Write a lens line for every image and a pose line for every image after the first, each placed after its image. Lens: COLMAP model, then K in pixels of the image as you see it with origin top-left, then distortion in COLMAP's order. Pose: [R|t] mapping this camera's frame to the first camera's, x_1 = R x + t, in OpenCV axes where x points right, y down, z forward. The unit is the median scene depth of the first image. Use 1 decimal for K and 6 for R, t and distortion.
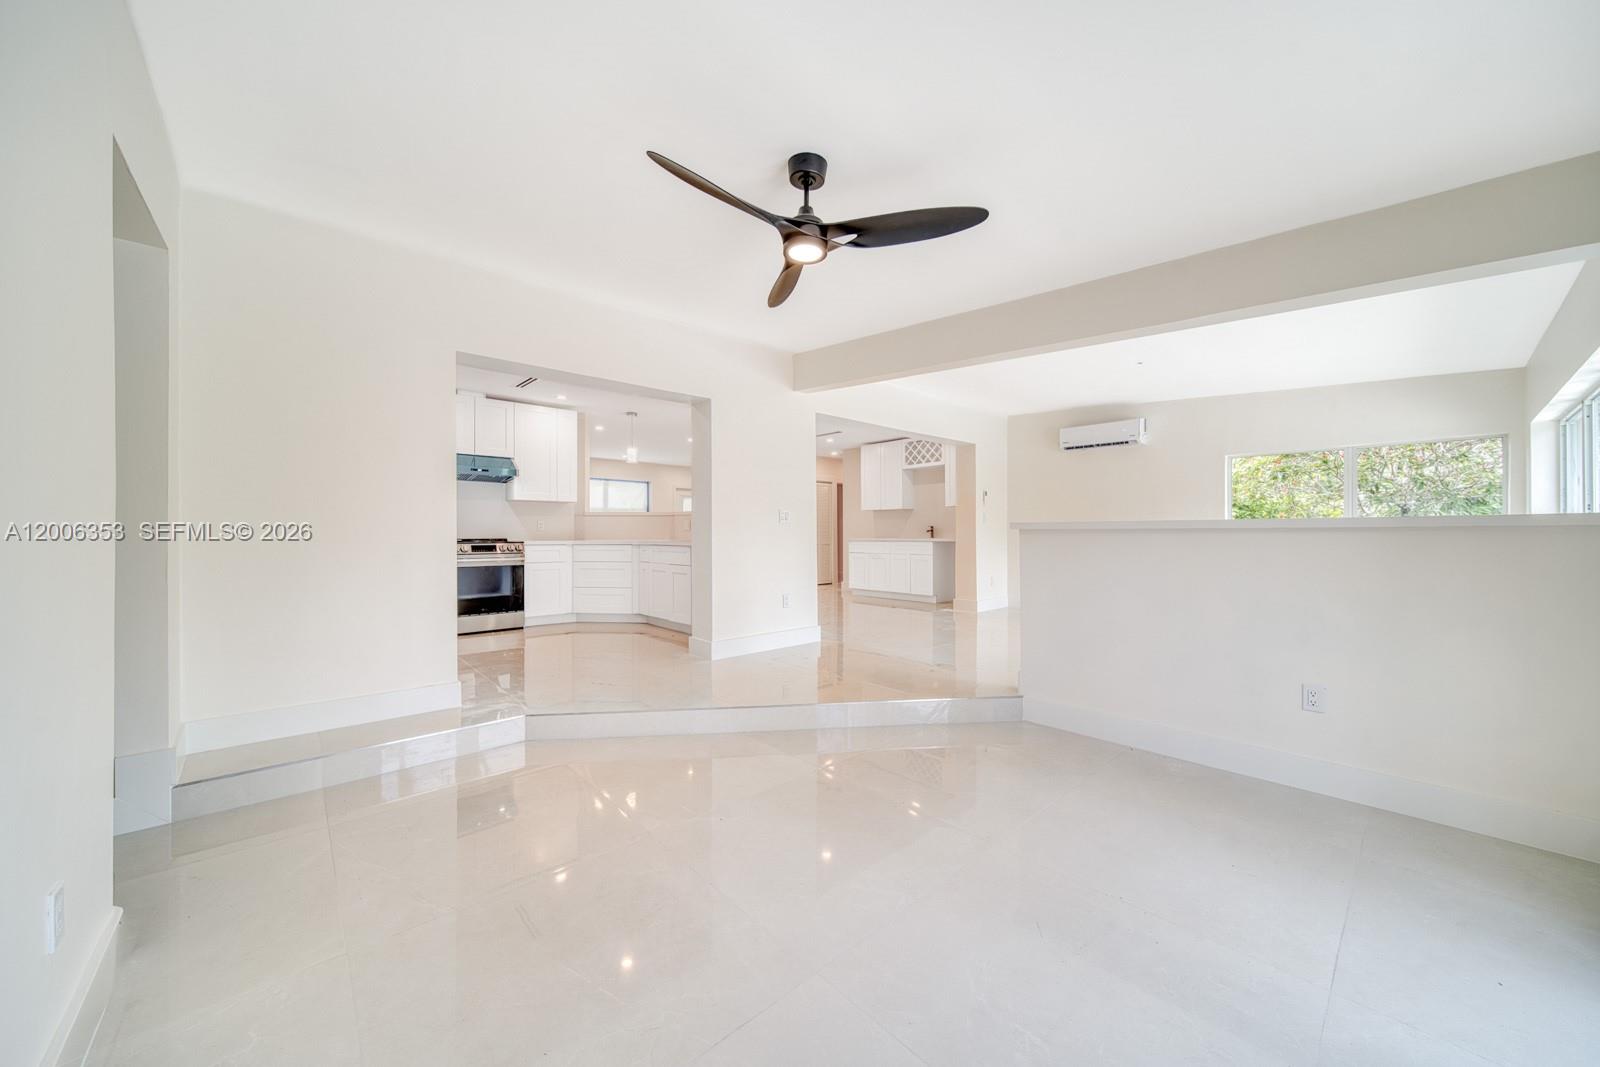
lens RADIAL K [[568.6, 0, 800.0], [0, 568.6, 533.5], [0, 0, 1]] dist [-0.001002, -0.000138]
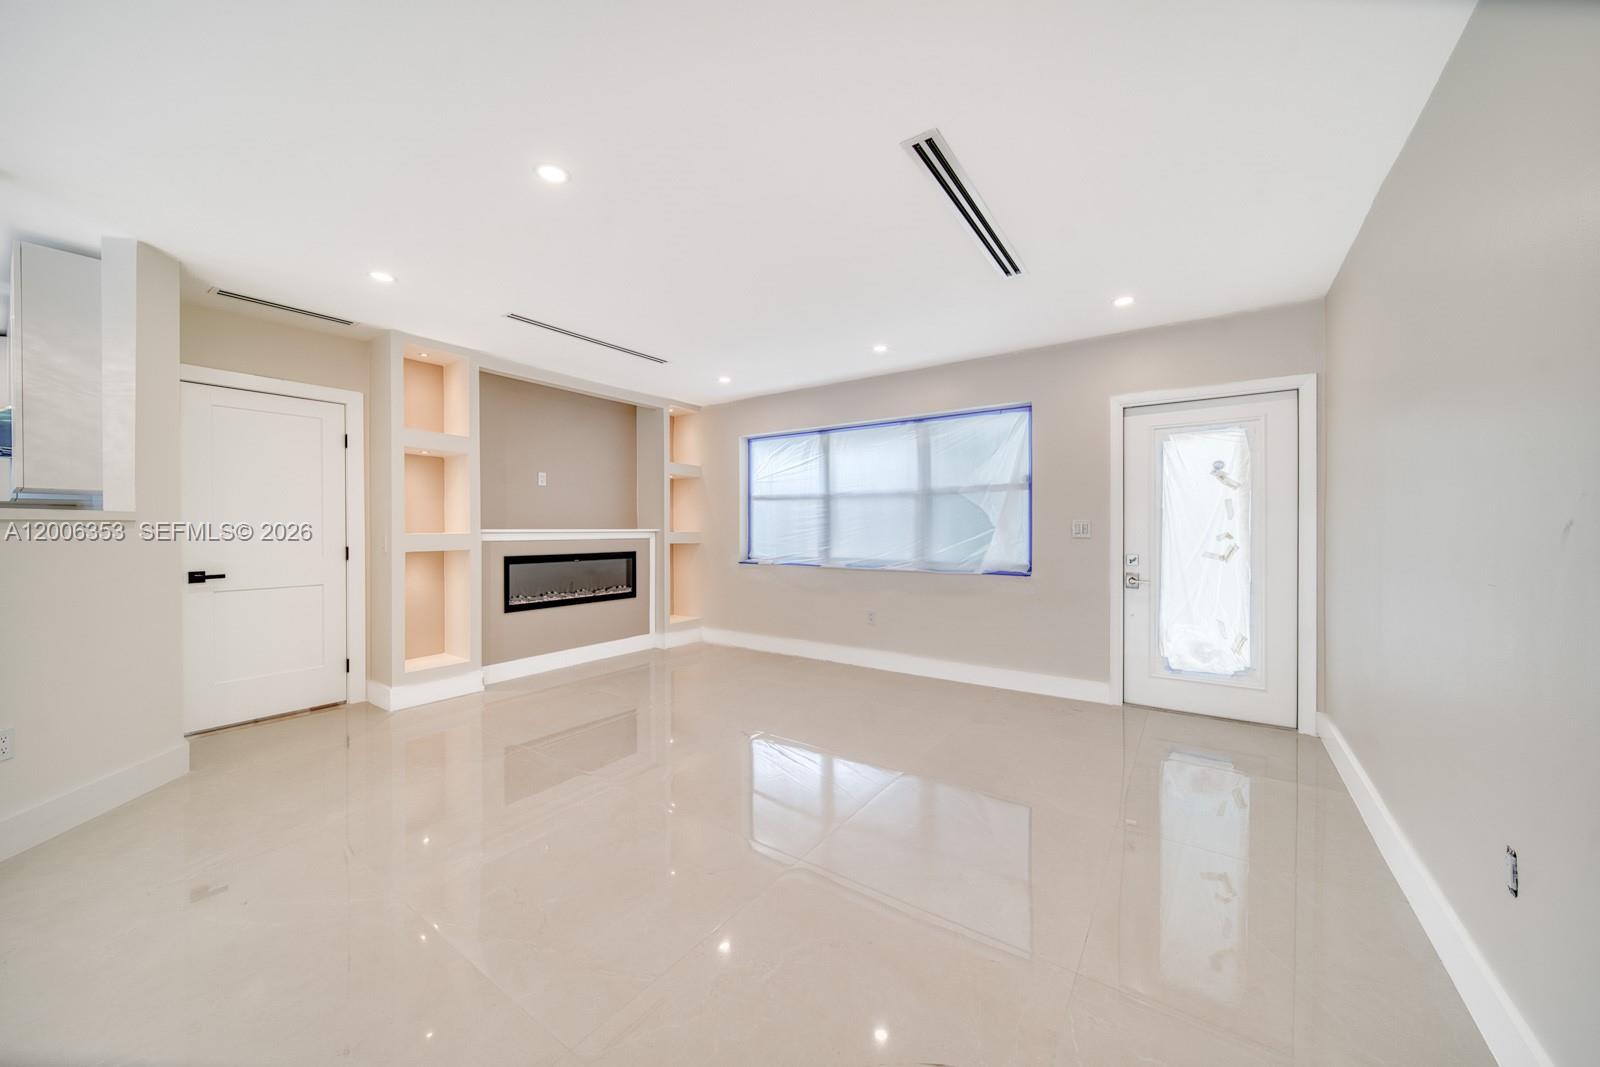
lens RADIAL K [[563.6, 0, 799.1], [0, 563.6, 529.3], [0, 0, 1]] dist [-0.004130, -0.000145]
pose [[0.226320, 0.004736, -0.974042, 0.067387], [0.001090, 0.999986, 0.005116, -0.030221], [0.974052, -0.002219, 0.226311, 1.439790]]
